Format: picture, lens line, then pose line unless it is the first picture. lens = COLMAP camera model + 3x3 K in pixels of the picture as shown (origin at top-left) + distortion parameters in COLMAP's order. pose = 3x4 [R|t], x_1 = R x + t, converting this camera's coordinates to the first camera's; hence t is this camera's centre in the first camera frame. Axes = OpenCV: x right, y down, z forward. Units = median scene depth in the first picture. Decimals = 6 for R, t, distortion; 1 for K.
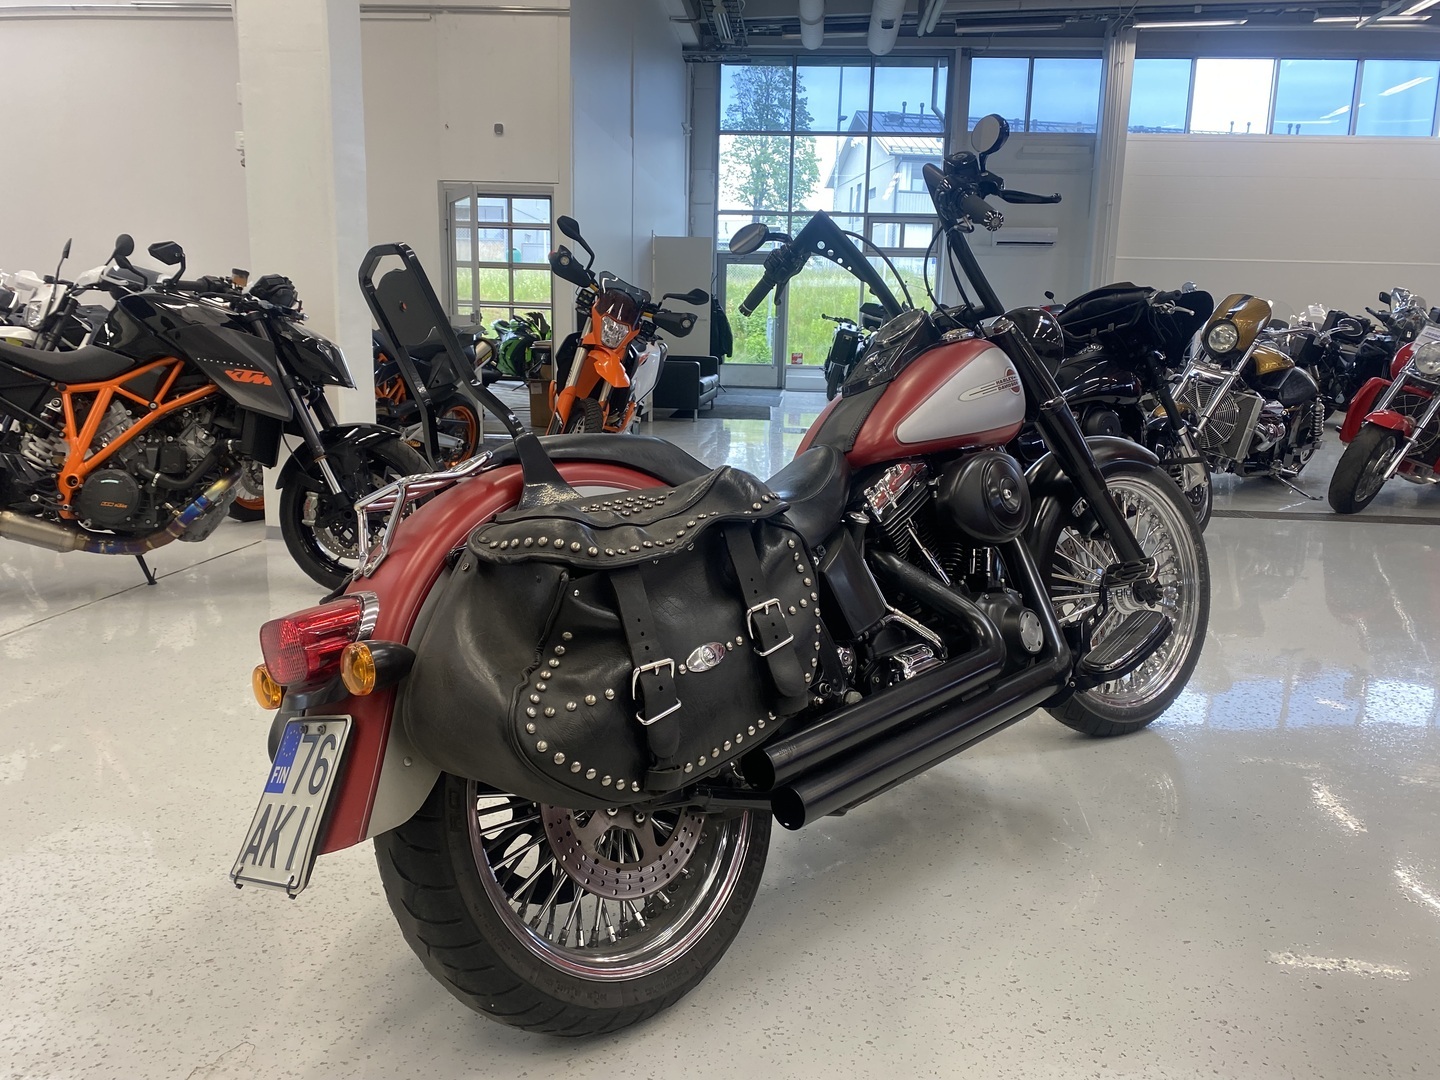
lens RADIAL K [[1081.3, 0, 720.0], [0, 1081.3, 540.0], [0, 0, 1]] dist [0.011247, -0.023390]
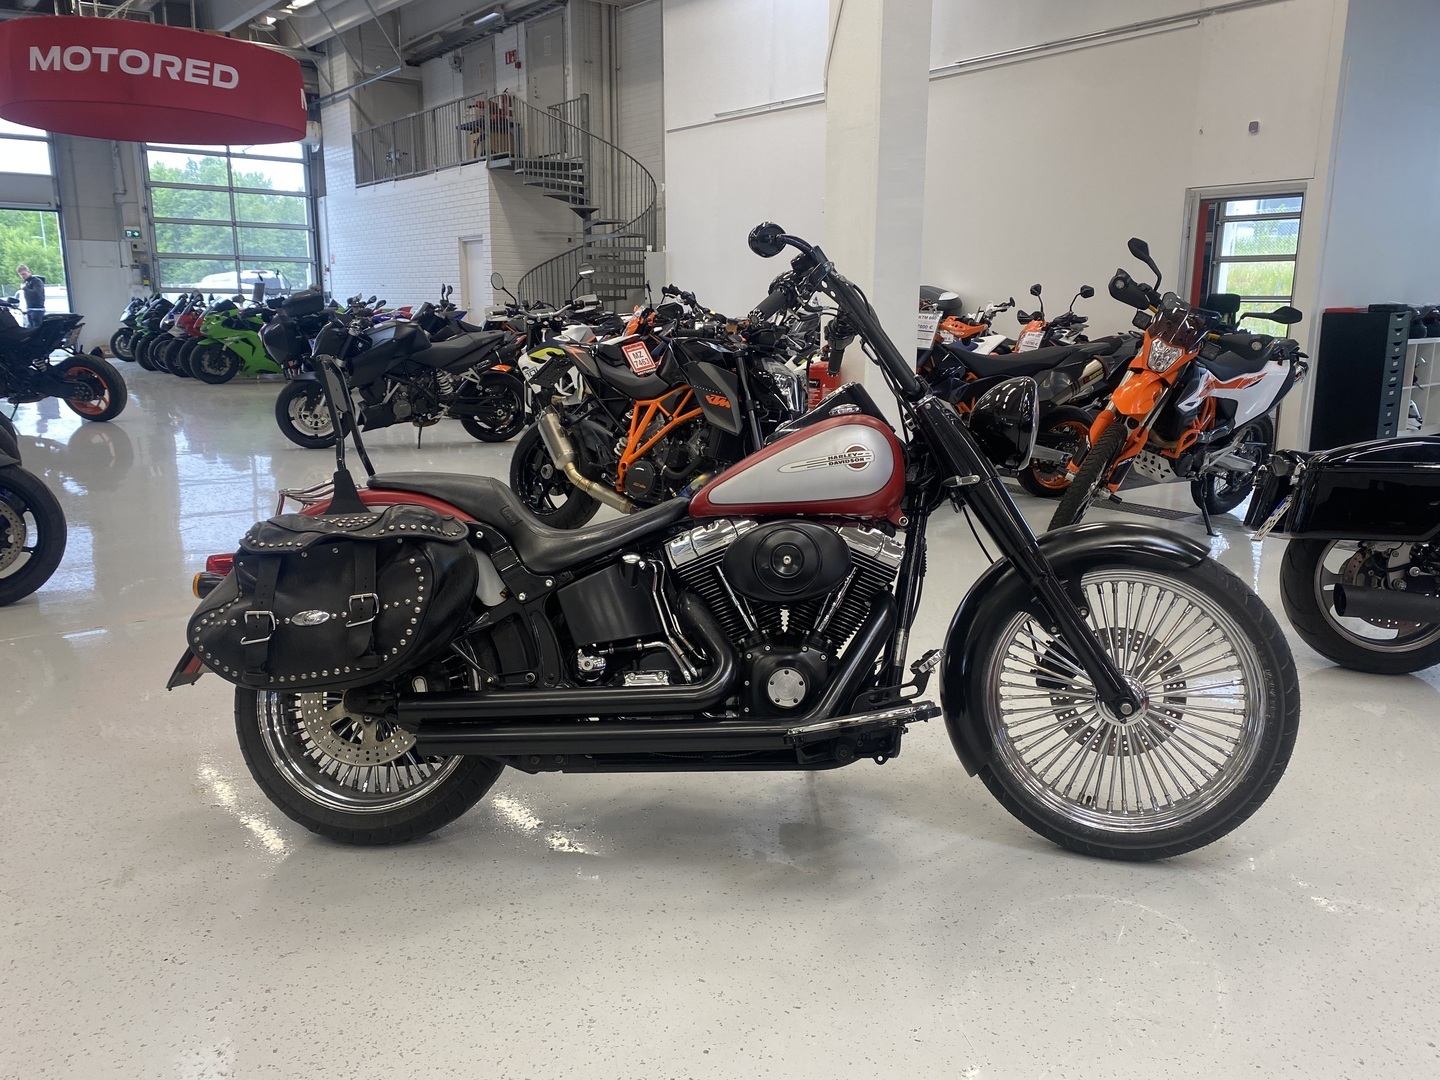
lens RADIAL K [[1065.7, 0, 737.2], [0, 1065.7, 557.8], [0, 0, 1]] dist [0.013788, -0.024901]
pose [[0.653995, 0.149799, -0.741519, 0.590462], [-0.128374, 0.987958, 0.086362, -0.074991], [0.745527, 0.038711, 0.665350, 0.144125]]
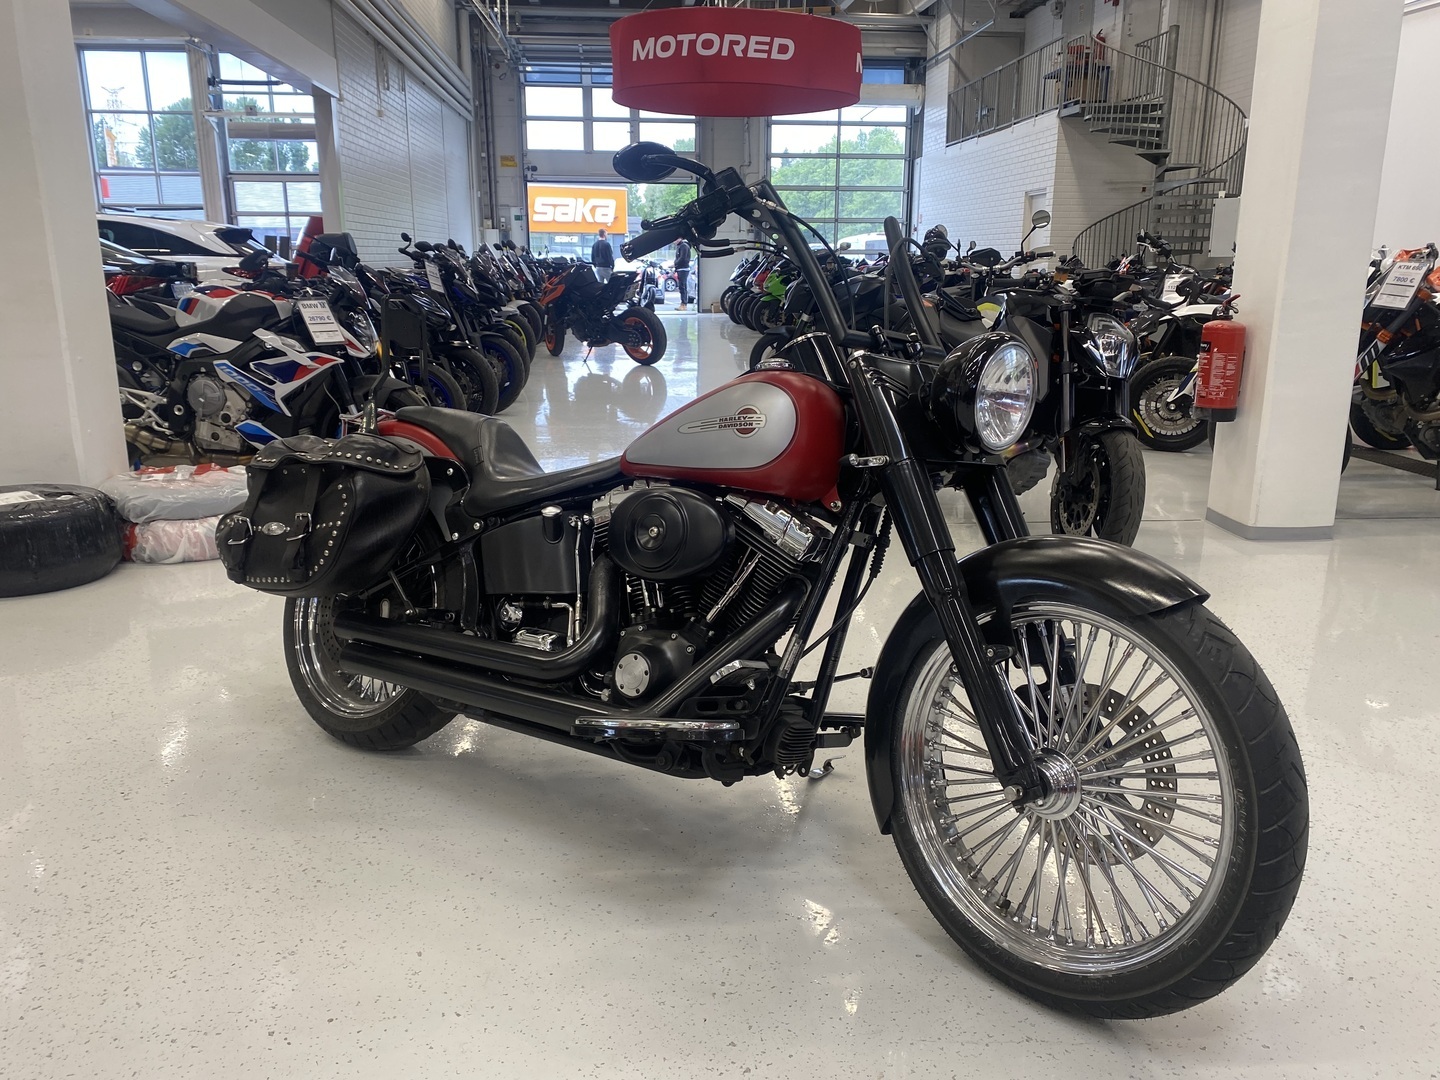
lens RADIAL K [[1081.3, 0, 720.0], [0, 1081.3, 540.0], [0, 0, 1]] dist [0.011247, -0.023390]
pose [[0.144353, 0.216903, -0.965461, 0.688885], [-0.179584, 0.965220, 0.189998, -0.130399], [0.973094, 0.145955, 0.178285, 0.511970]]
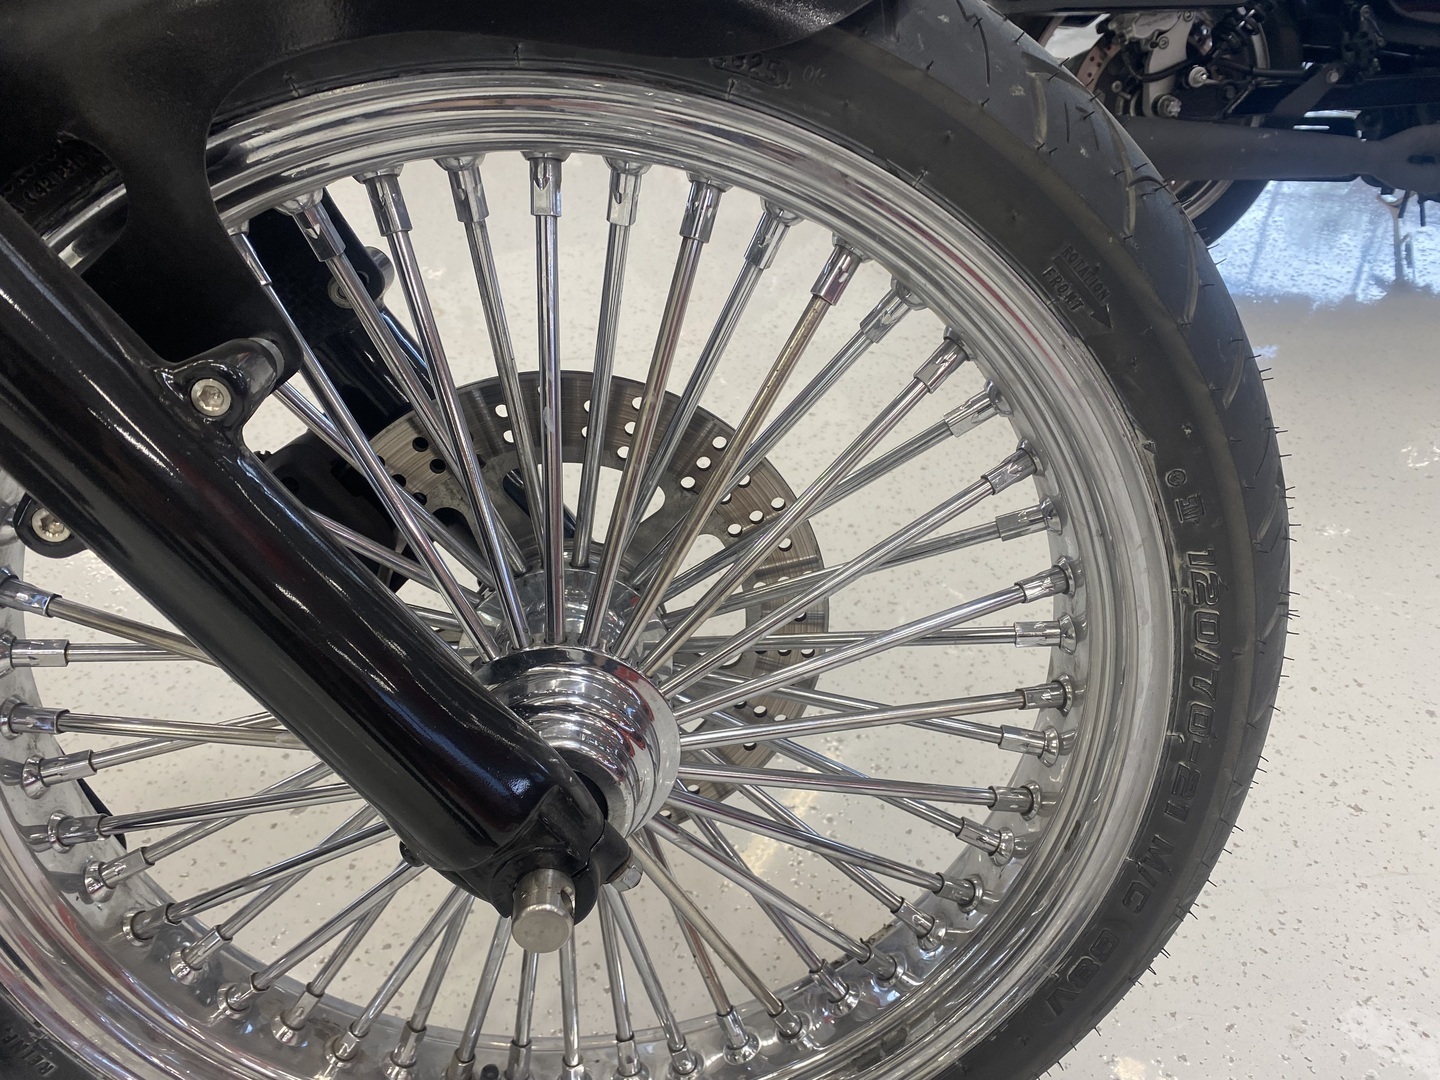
lens RADIAL K [[1081.3, 0, 720.0], [0, 1081.3, 540.0], [0, 0, 1]] dist [0.011247, -0.023390]
pose [[0.879150, 0.261329, -0.398501, 0.342268], [-0.088561, 0.911256, 0.402206, -0.045420], [0.468245, -0.318307, 0.824274, 0.655819]]
